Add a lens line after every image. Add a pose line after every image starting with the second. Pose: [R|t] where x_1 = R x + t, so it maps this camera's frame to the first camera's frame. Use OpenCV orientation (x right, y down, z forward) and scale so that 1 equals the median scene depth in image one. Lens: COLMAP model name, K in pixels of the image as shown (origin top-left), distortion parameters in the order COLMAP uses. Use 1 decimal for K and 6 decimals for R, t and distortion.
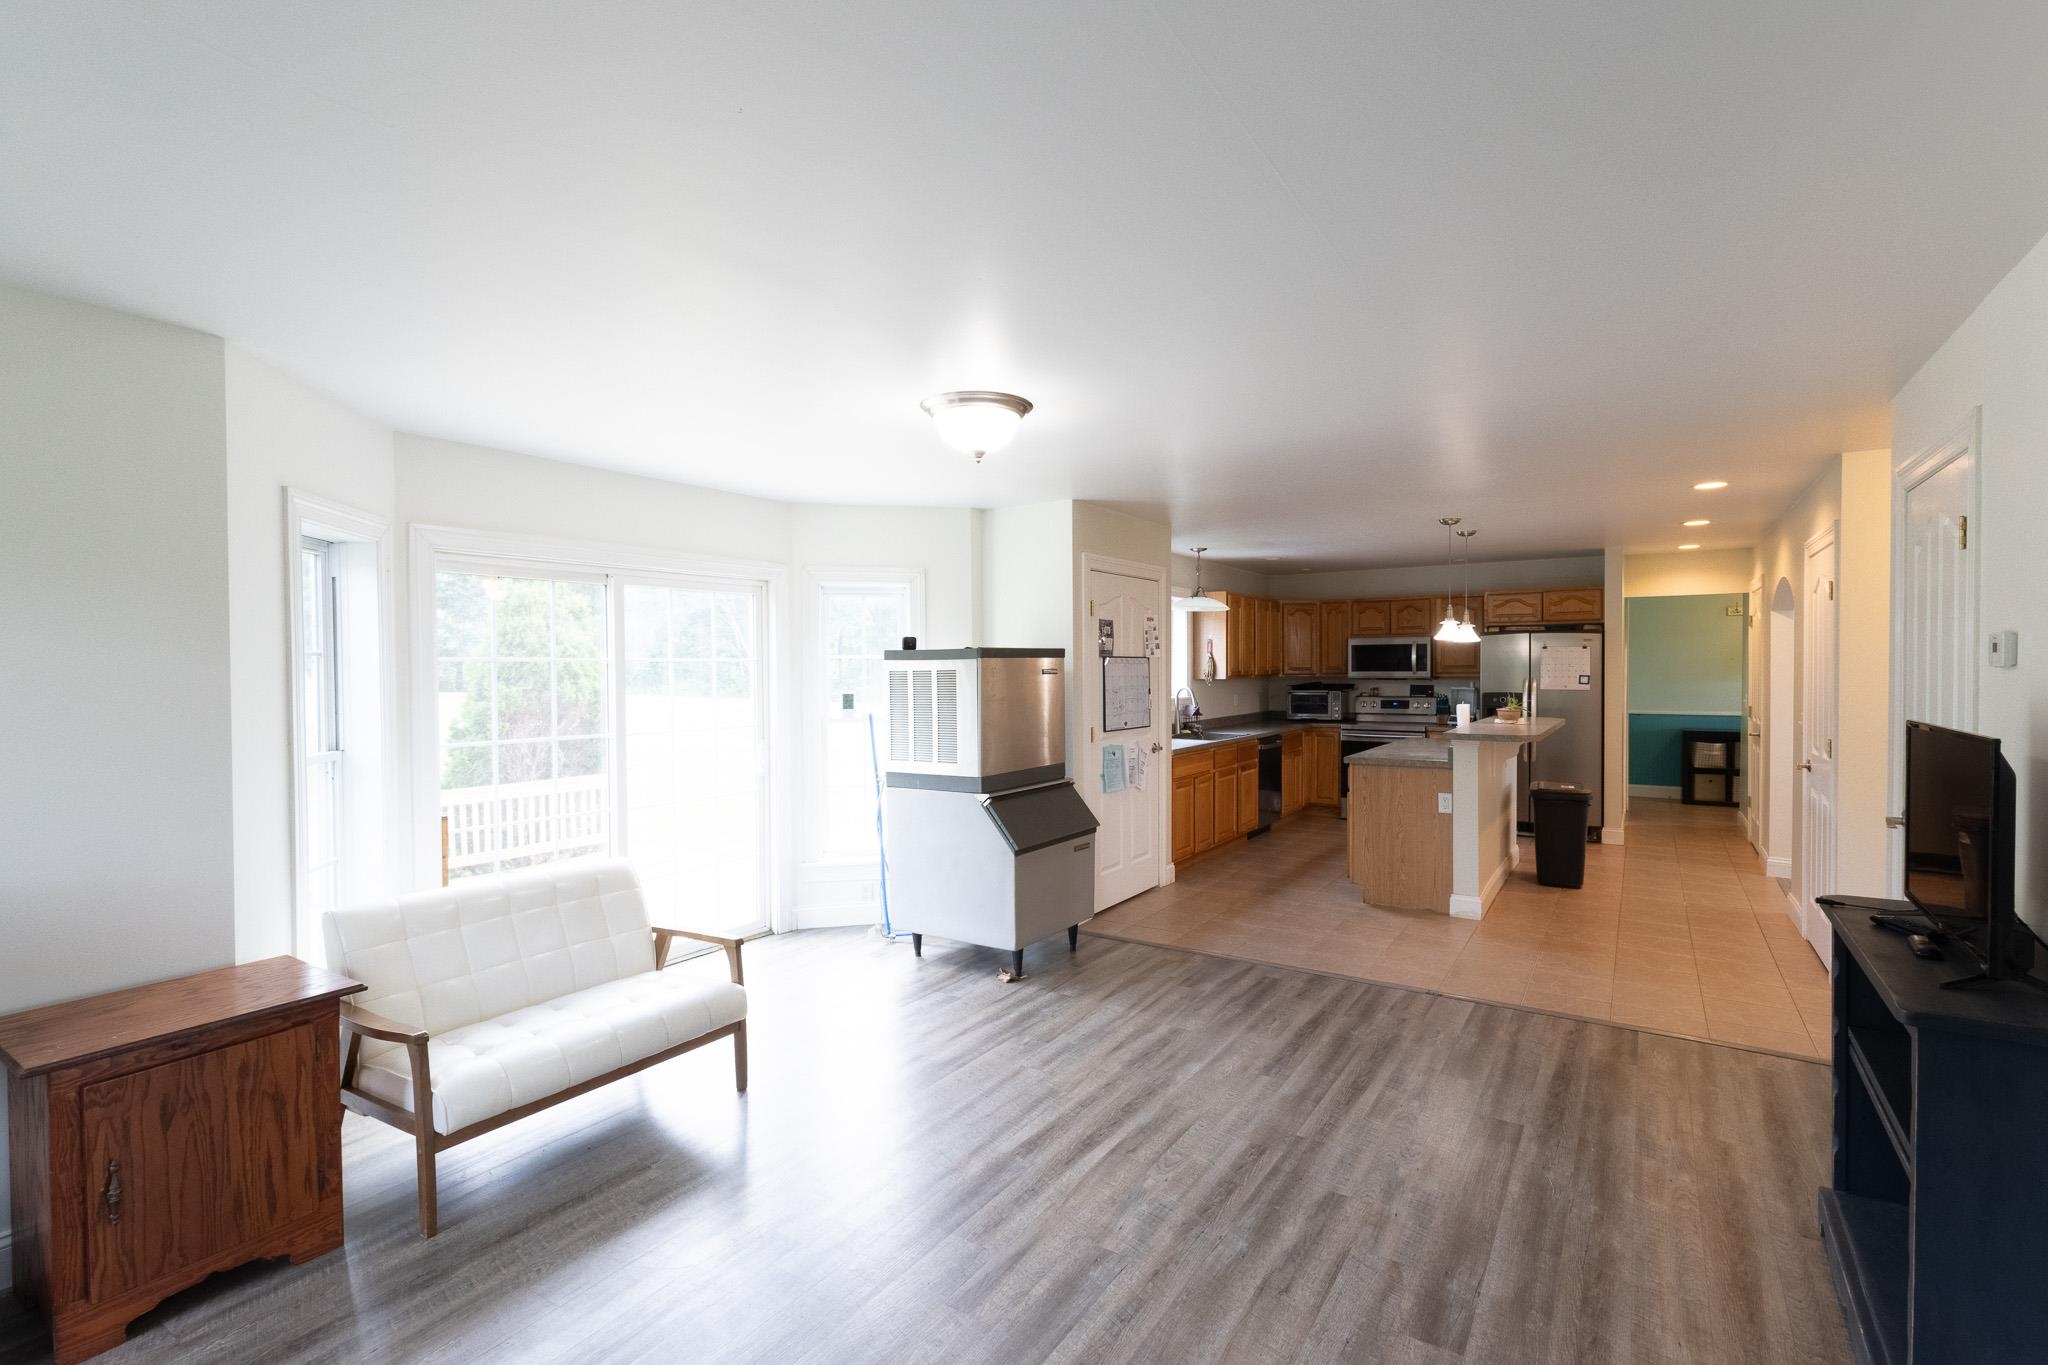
lens RADIAL K [[941.7, 0, 1024.0], [0, 941.7, 682.5], [0, 0, 1]] dist [-0.001006, 0.000895]
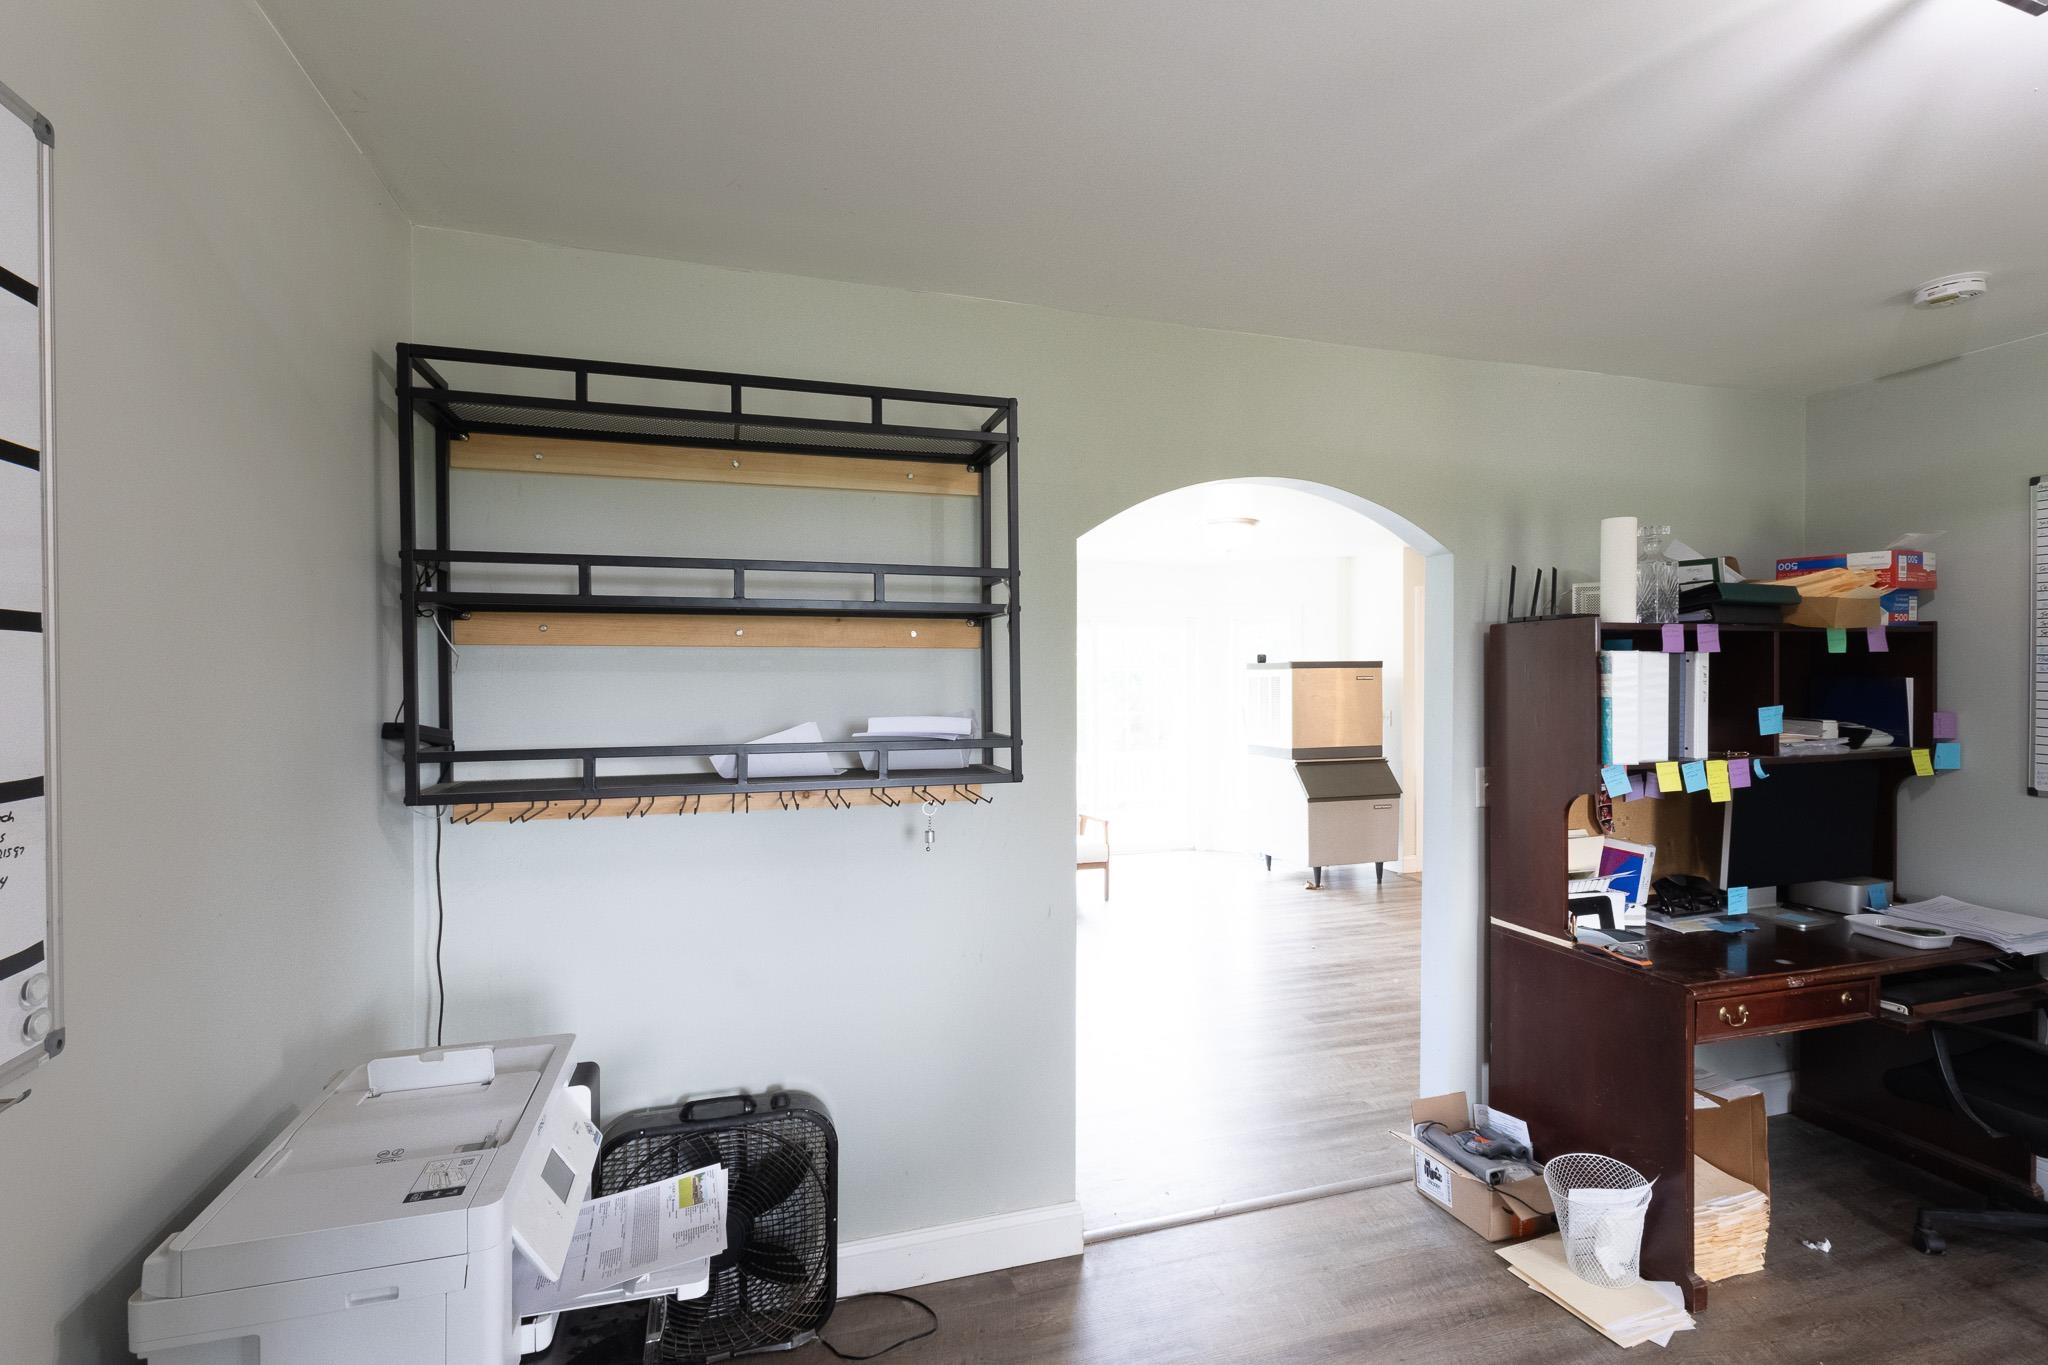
lens RADIAL K [[941.7, 0, 1024.0], [0, 941.7, 682.5], [0, 0, 1]] dist [-0.001006, 0.000895]
pose [[0.776836, 0.010949, -0.629608, 0.321246], [-0.014478, 0.999895, -0.000475, 0.001701], [0.629537, 0.009485, 0.776913, -0.243180]]
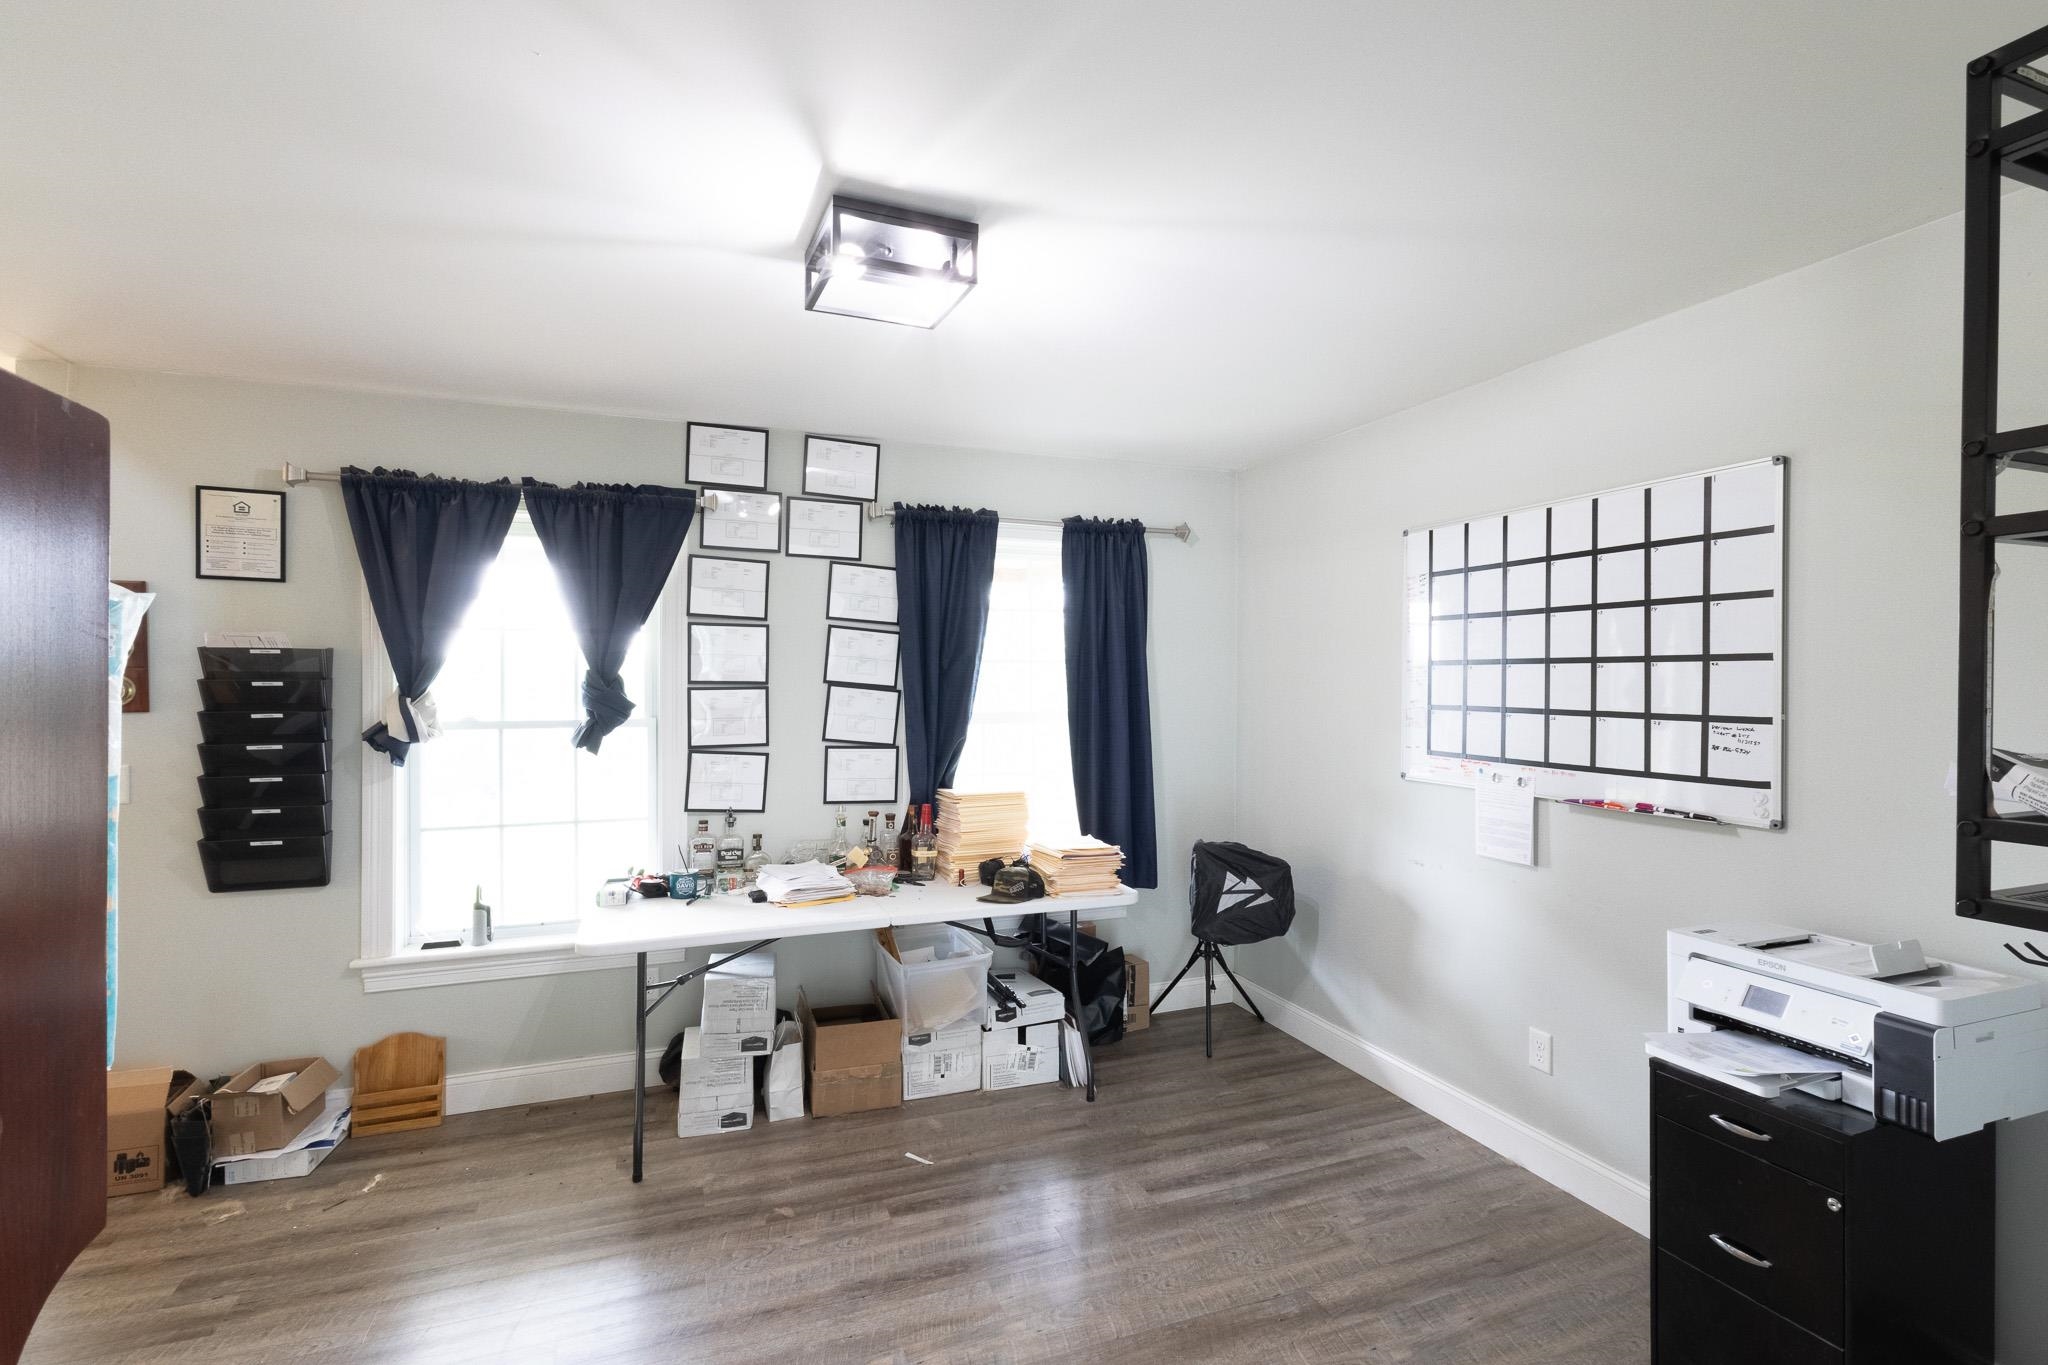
lens RADIAL K [[941.7, 0, 1024.0], [0, 941.7, 682.5], [0, 0, 1]] dist [-0.001006, 0.000895]
pose [[-0.814544, 0.001113, 0.580101, 0.179400], [0.012593, 0.999796, 0.015764, -0.003575], [-0.579965, 0.020145, -0.814392, 0.136707]]
